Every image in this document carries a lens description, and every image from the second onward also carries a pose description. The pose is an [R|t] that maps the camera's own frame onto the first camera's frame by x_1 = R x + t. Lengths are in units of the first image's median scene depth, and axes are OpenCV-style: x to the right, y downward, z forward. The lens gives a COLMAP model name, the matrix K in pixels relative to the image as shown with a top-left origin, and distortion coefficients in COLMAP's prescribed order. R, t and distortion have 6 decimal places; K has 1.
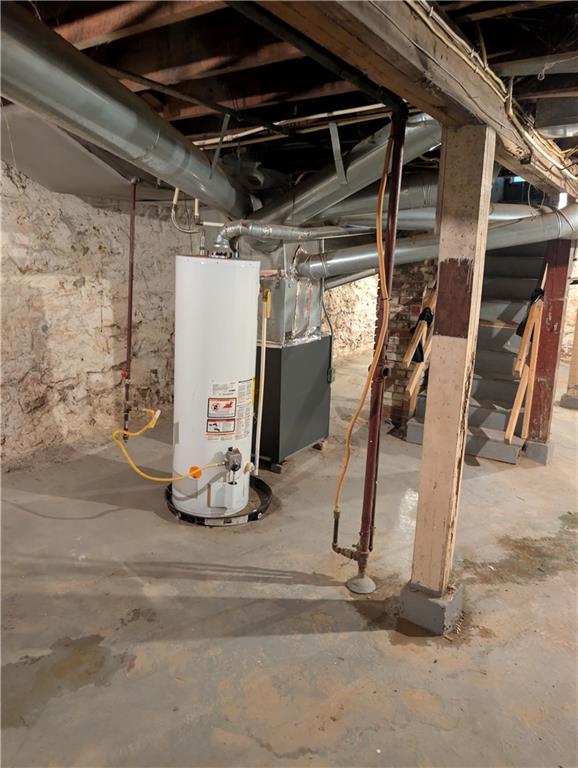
lens RADIAL K [[548.5, 0, 289.7], [0, 548.5, 387.4], [0, 0, 1]] dist [0.006284, 0.002096]
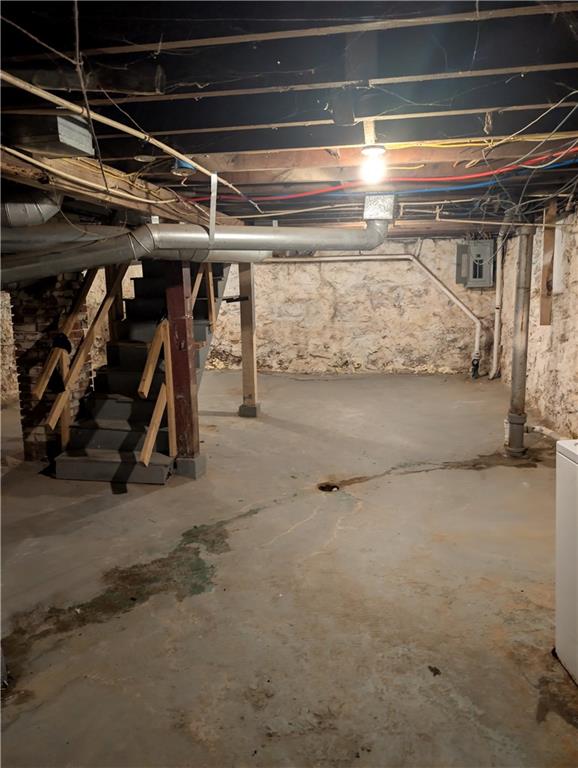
lens RADIAL K [[548.5, 0, 287.8], [0, 548.5, 380.6], [0, 0, 1]] dist [0.006284, 0.002096]
pose [[0.913848, -0.101340, 0.393208, 0.253132], [0.120678, 0.992384, -0.024701, 0.005477], [-0.387710, 0.070025, 0.919118, -0.013464]]
